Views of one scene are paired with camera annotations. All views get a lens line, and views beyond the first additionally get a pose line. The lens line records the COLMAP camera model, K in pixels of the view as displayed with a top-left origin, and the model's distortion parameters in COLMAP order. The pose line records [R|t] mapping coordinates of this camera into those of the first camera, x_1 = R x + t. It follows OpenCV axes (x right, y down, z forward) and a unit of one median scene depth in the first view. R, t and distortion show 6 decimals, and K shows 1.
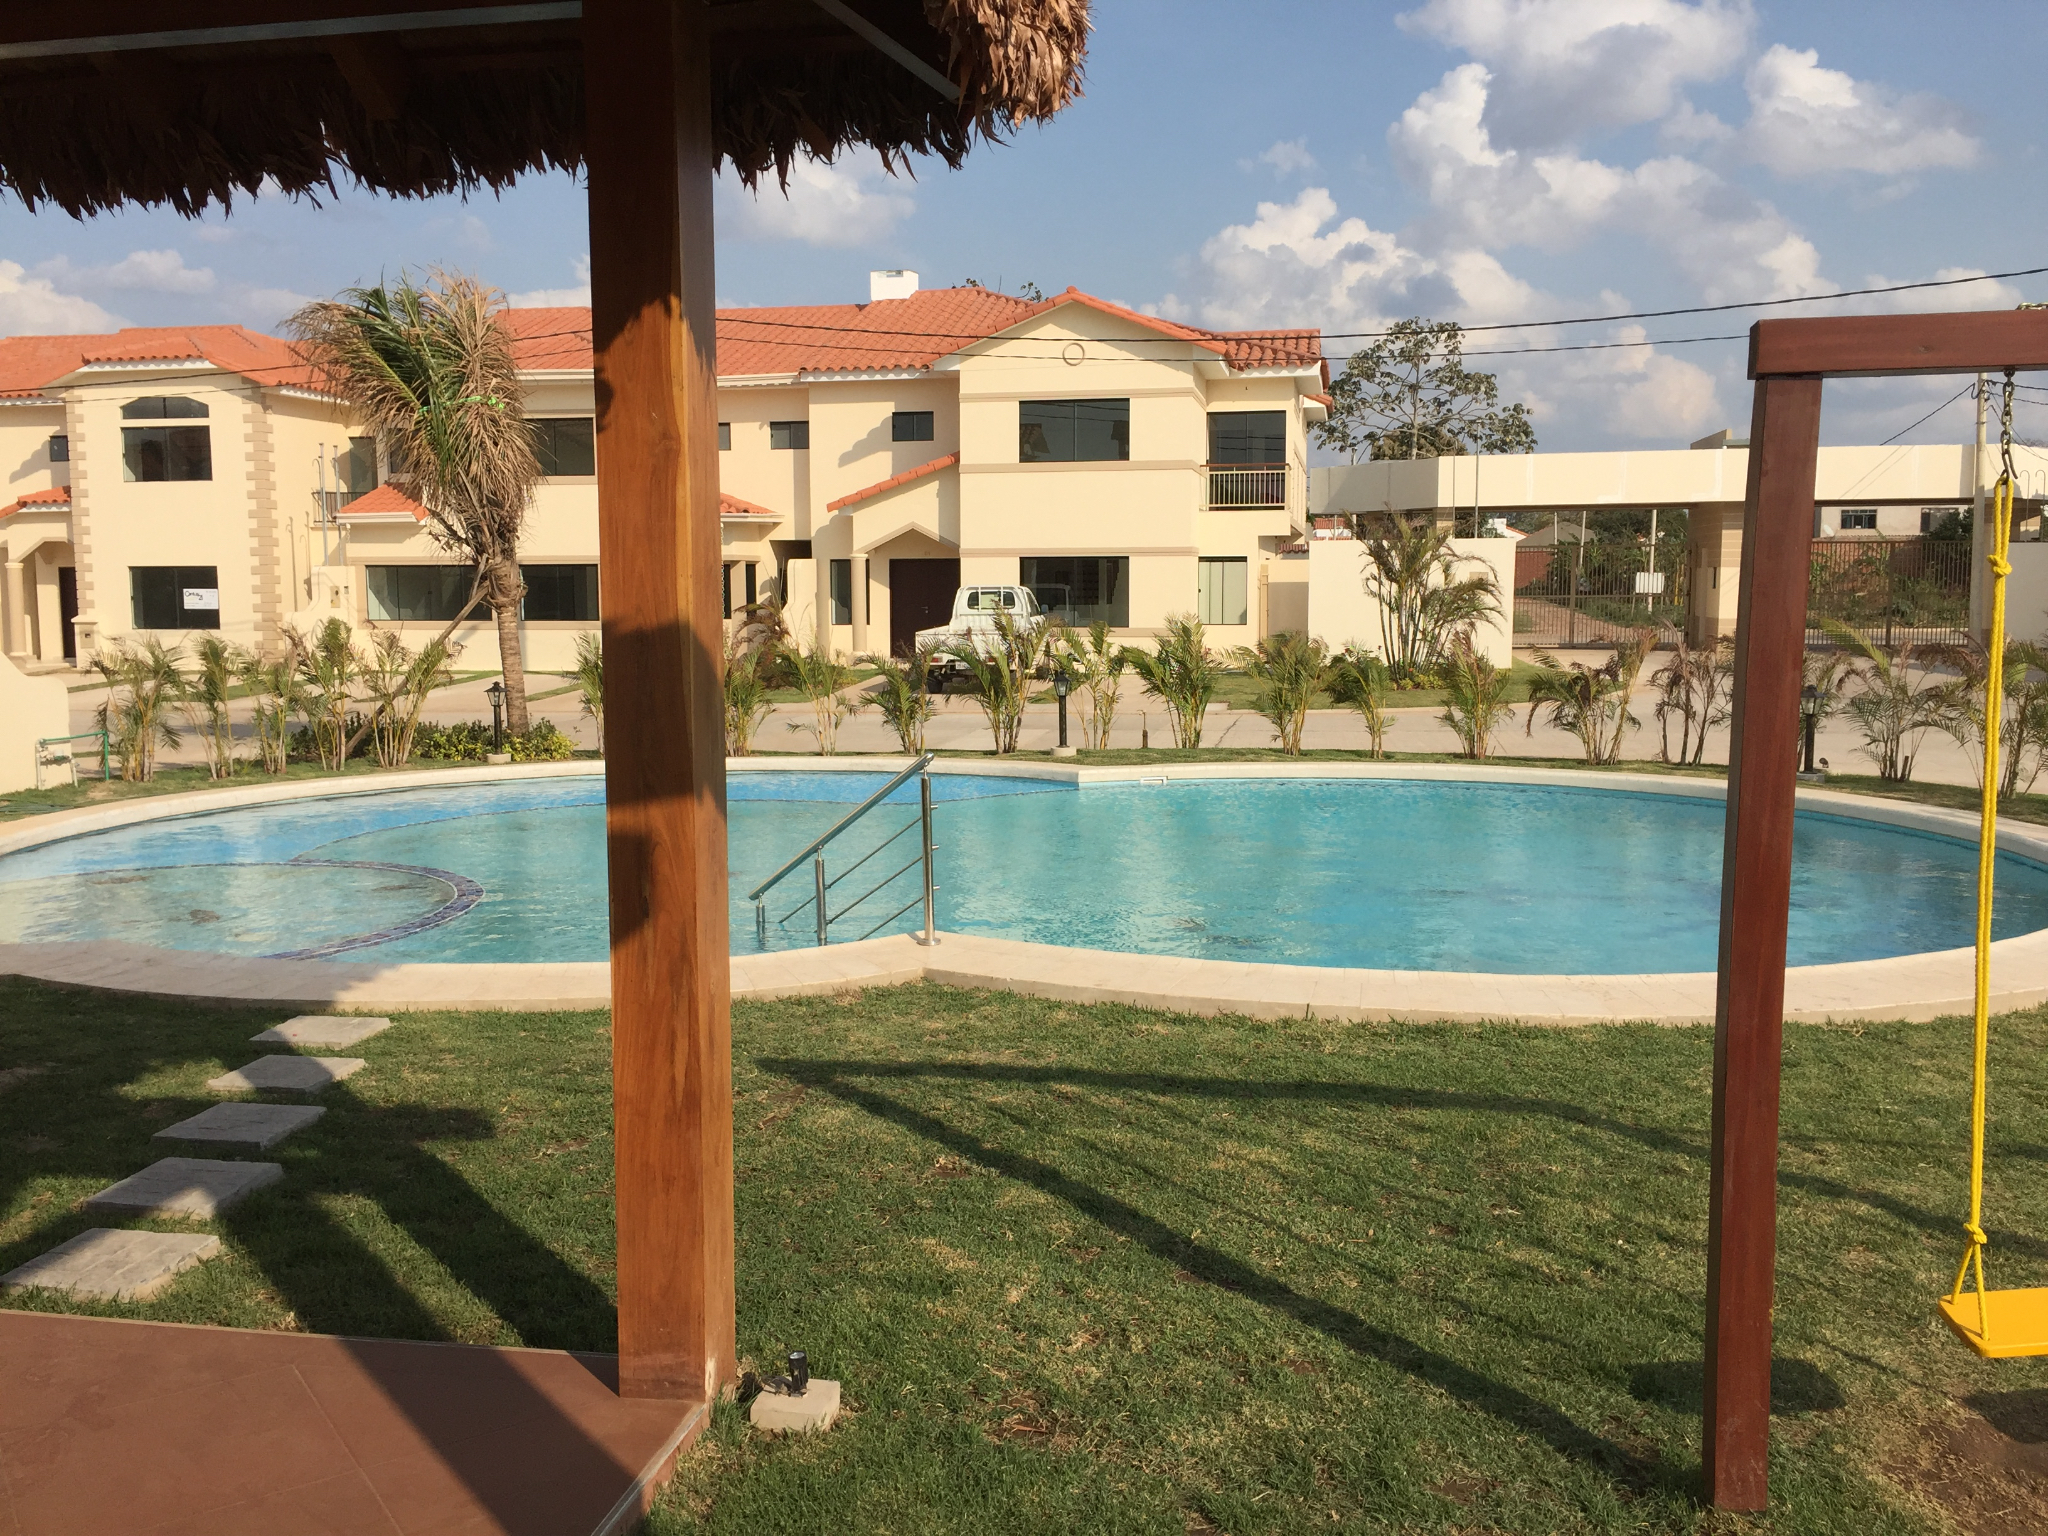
lens RADIAL K [[1707.0, 0, 1024.0], [0, 1707.0, 768.0], [0, 0, 1]] dist [0.046374, -0.000843]
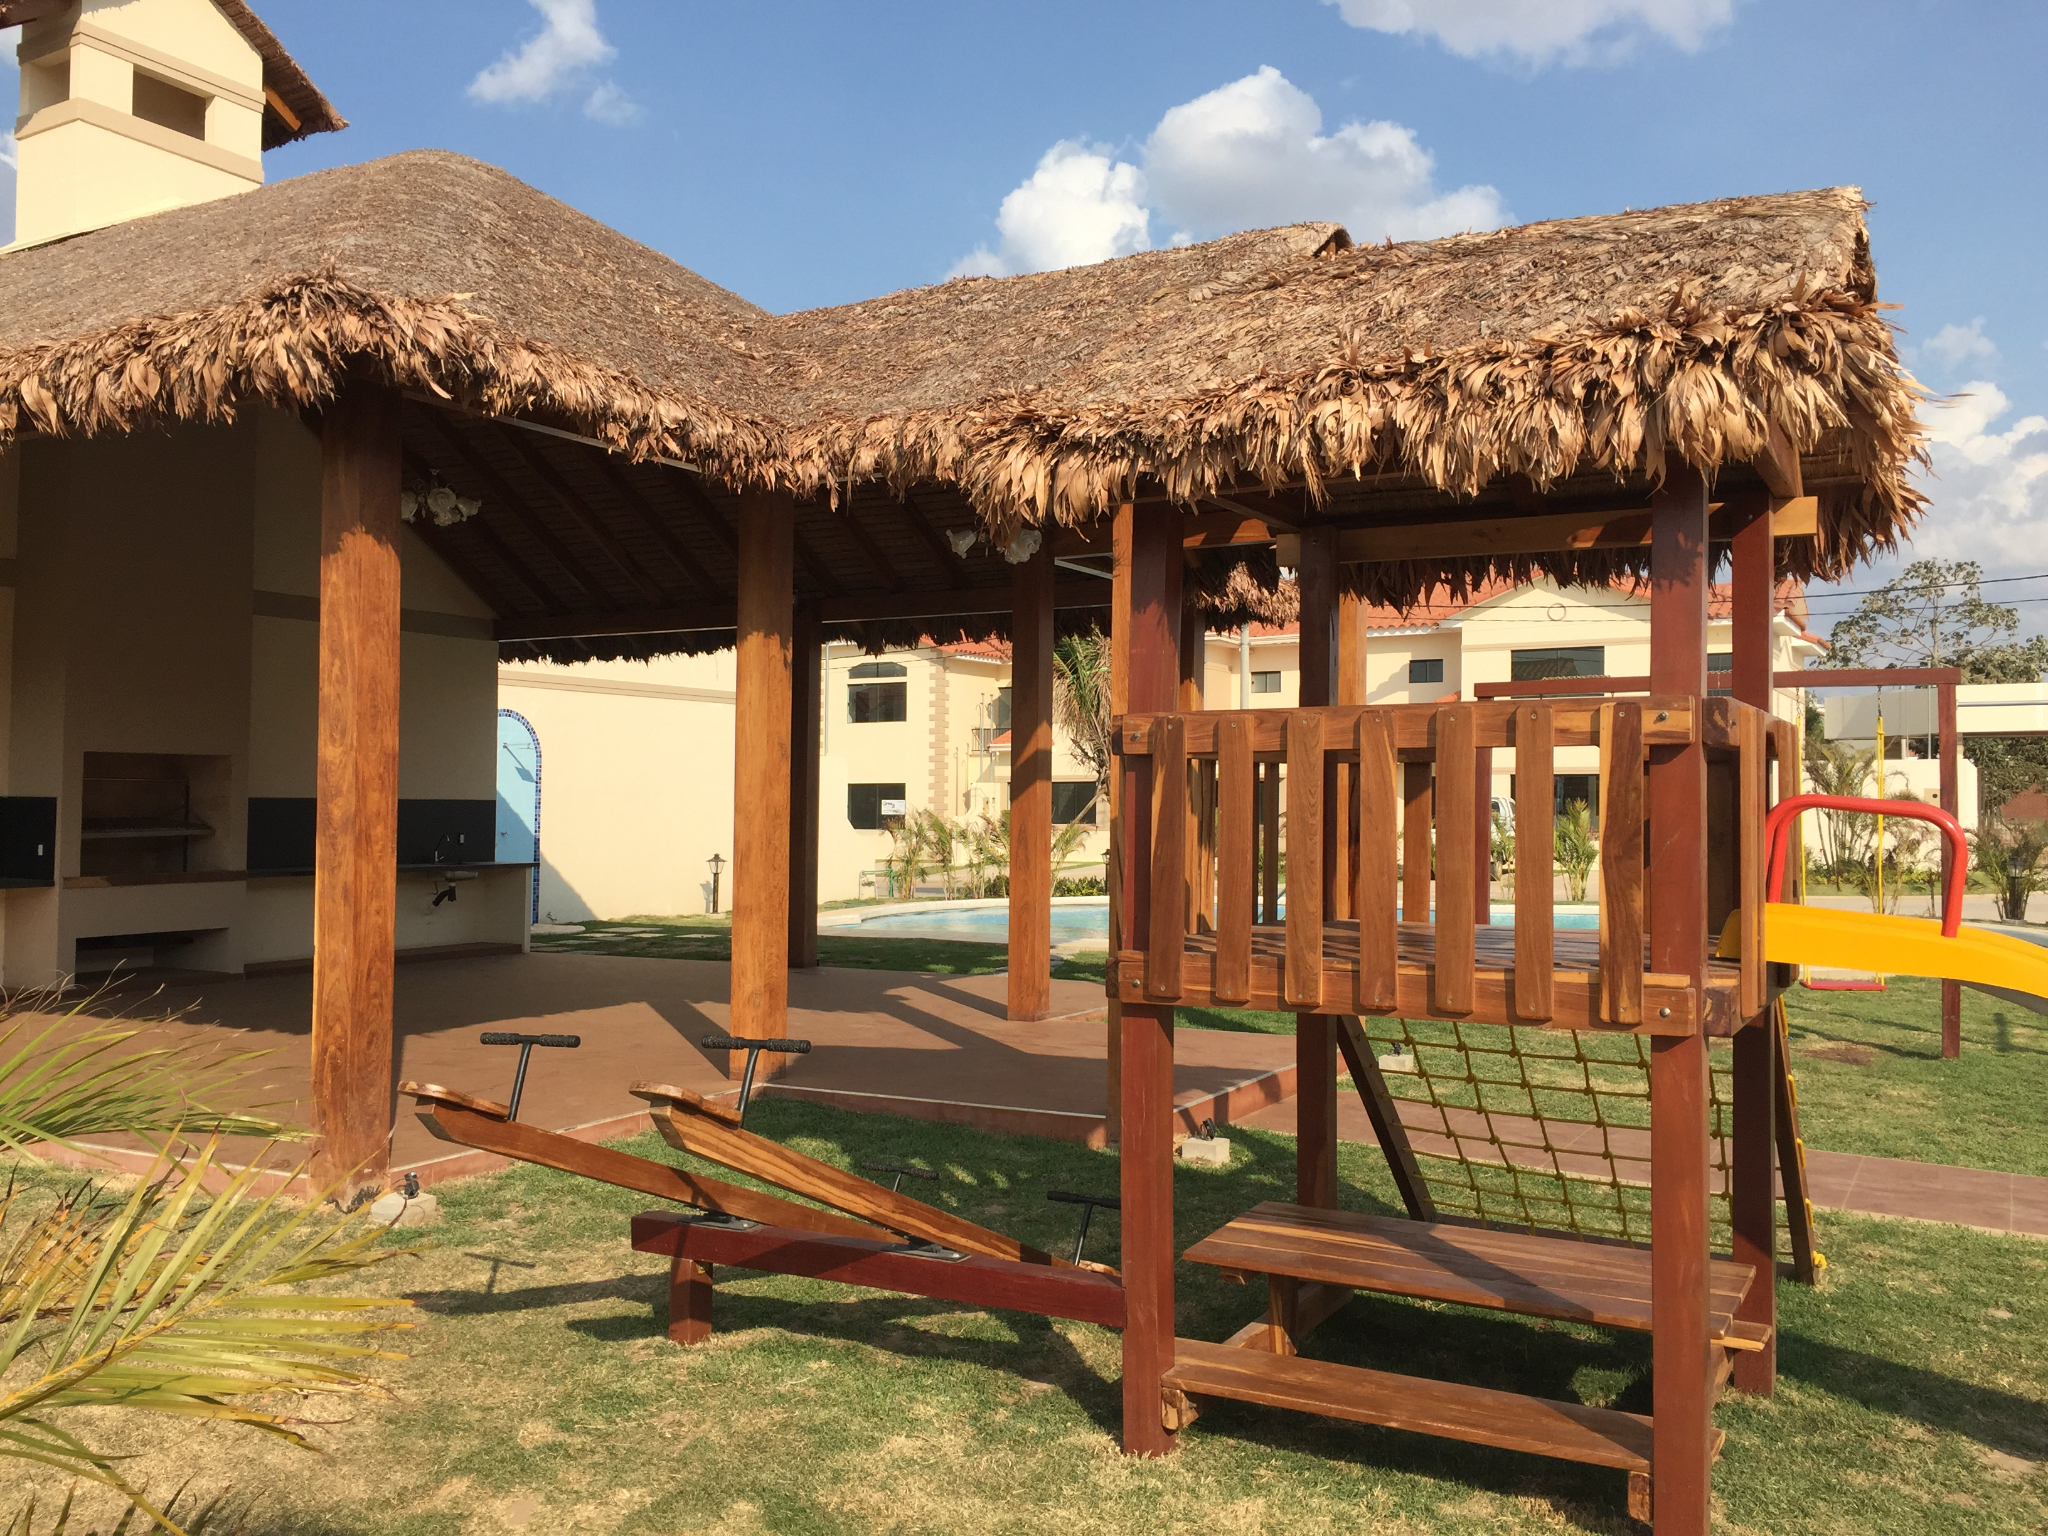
lens RADIAL K [[1730.6, 0, 1024.0], [0, 1730.6, 768.0], [0, 0, 1]] dist [0.000304, 0.000118]
pose [[0.945644, -0.000692, -0.325204, 0.064570], [-0.042817, 0.991028, -0.126613, 0.040021], [0.322374, 0.133655, 0.937129, -0.251683]]
